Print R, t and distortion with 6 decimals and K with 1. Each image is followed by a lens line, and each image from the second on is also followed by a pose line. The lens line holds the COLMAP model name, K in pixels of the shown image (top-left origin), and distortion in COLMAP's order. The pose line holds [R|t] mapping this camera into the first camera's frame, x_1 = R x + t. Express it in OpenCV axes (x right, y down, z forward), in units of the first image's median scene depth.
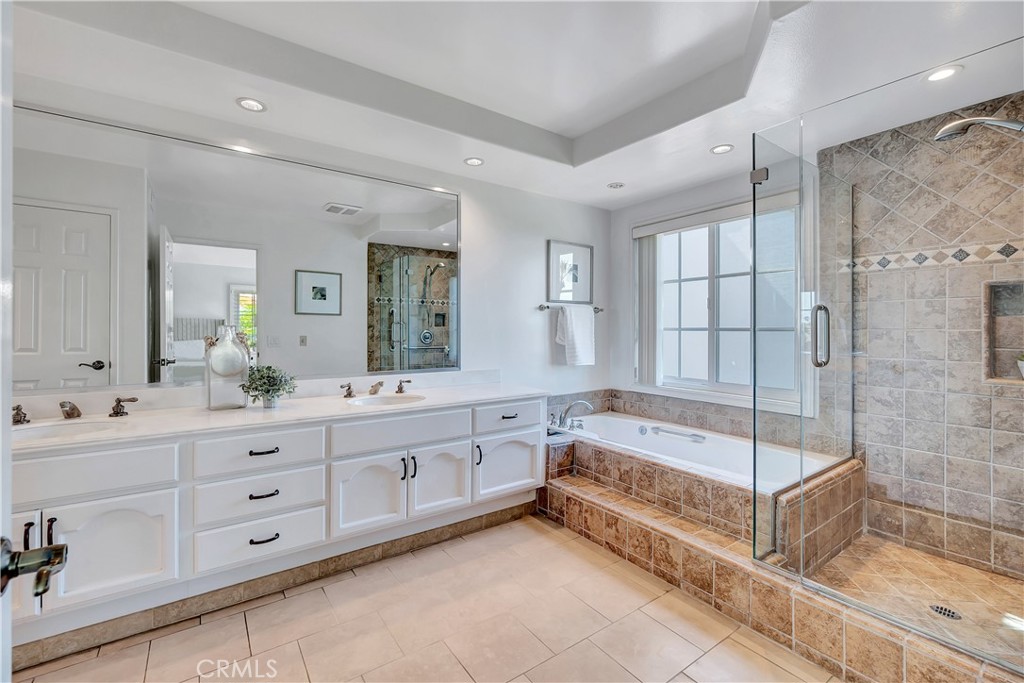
lens RADIAL K [[441.8, 0, 504.9], [0, 441.8, 332.0], [0, 0, 1]] dist [-0.000690, 0.000191]
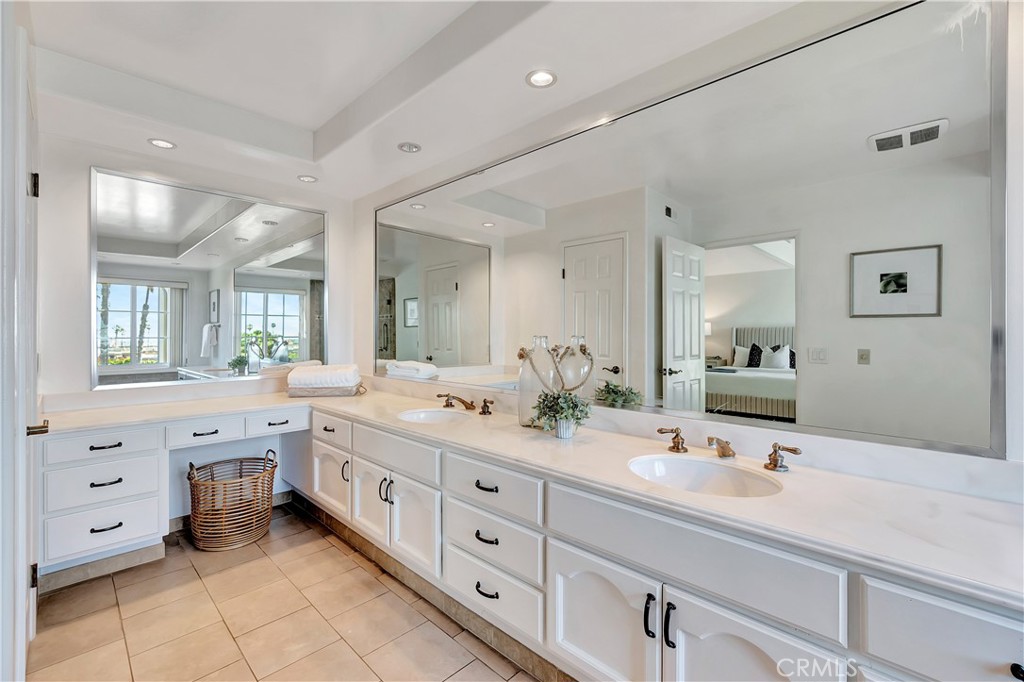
lens RADIAL K [[441.8, 0, 507.4], [0, 441.8, 338.5], [0, 0, 1]] dist [-0.000690, 0.000191]
pose [[0.172441, 0.003004, -0.985015, 0.169893], [-0.006593, 0.999976, 0.001896, -0.007871], [0.984998, 0.006168, 0.172456, 0.520155]]
